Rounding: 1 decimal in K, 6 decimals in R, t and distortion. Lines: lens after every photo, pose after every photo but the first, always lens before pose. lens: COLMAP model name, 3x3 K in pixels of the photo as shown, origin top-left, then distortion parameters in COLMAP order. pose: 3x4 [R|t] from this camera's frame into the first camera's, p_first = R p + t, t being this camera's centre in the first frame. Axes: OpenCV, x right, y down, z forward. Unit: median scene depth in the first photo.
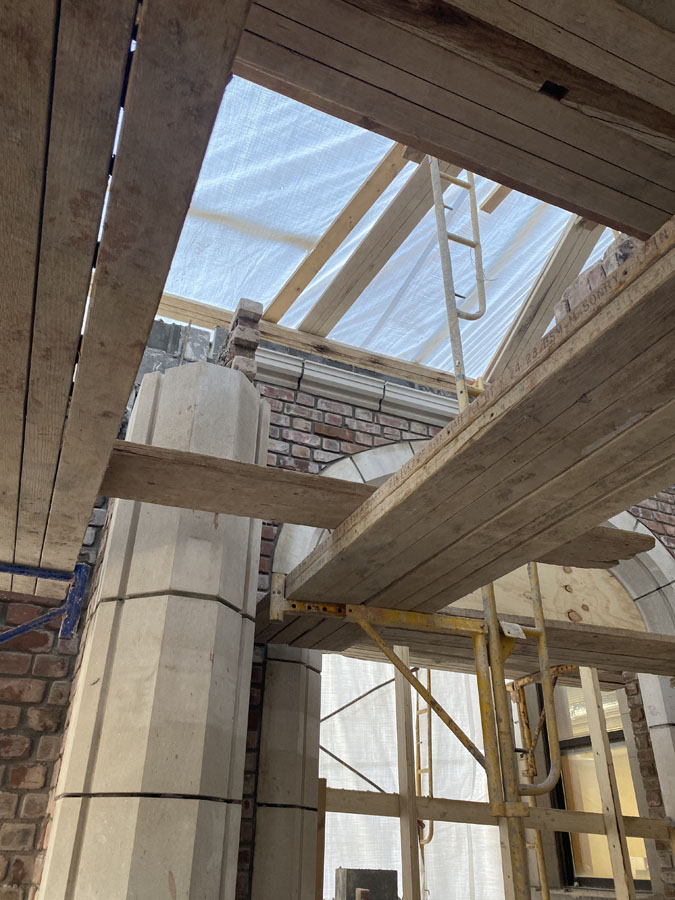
lens RADIAL K [[678.4, 0, 328.8], [0, 678.4, 442.0], [0, 0, 1]] dist [0.032015, -0.046503]
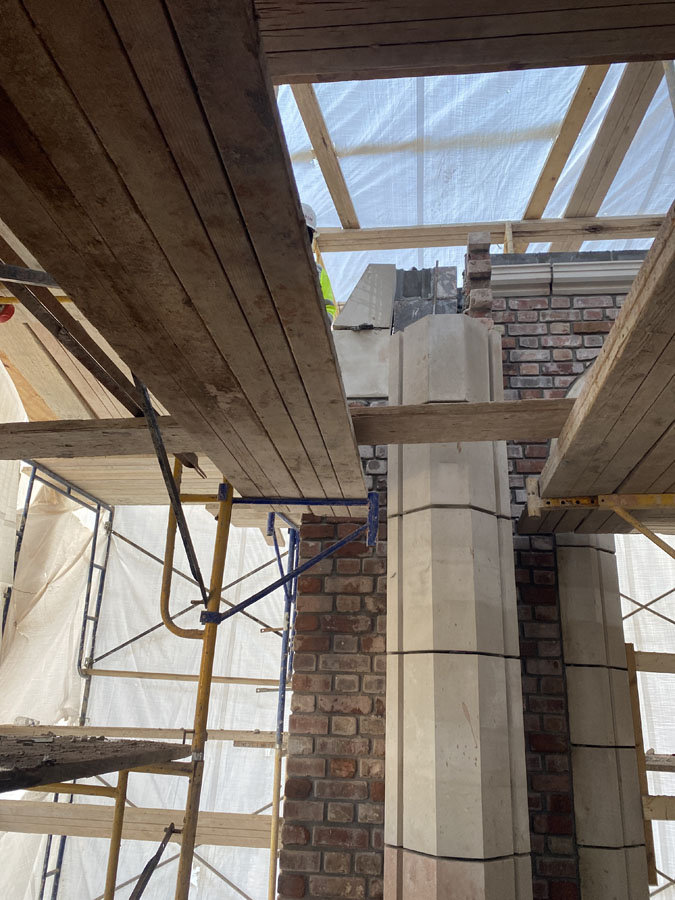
lens RADIAL K [[678.4, 0, 335.2], [0, 678.4, 441.3], [0, 0, 1]] dist [0.032015, -0.046503]
pose [[0.867677, -0.161678, -0.470102, 0.172061], [0.230283, 0.968779, 0.091855, -0.045111], [0.440574, -0.187957, 0.877819, -0.143617]]
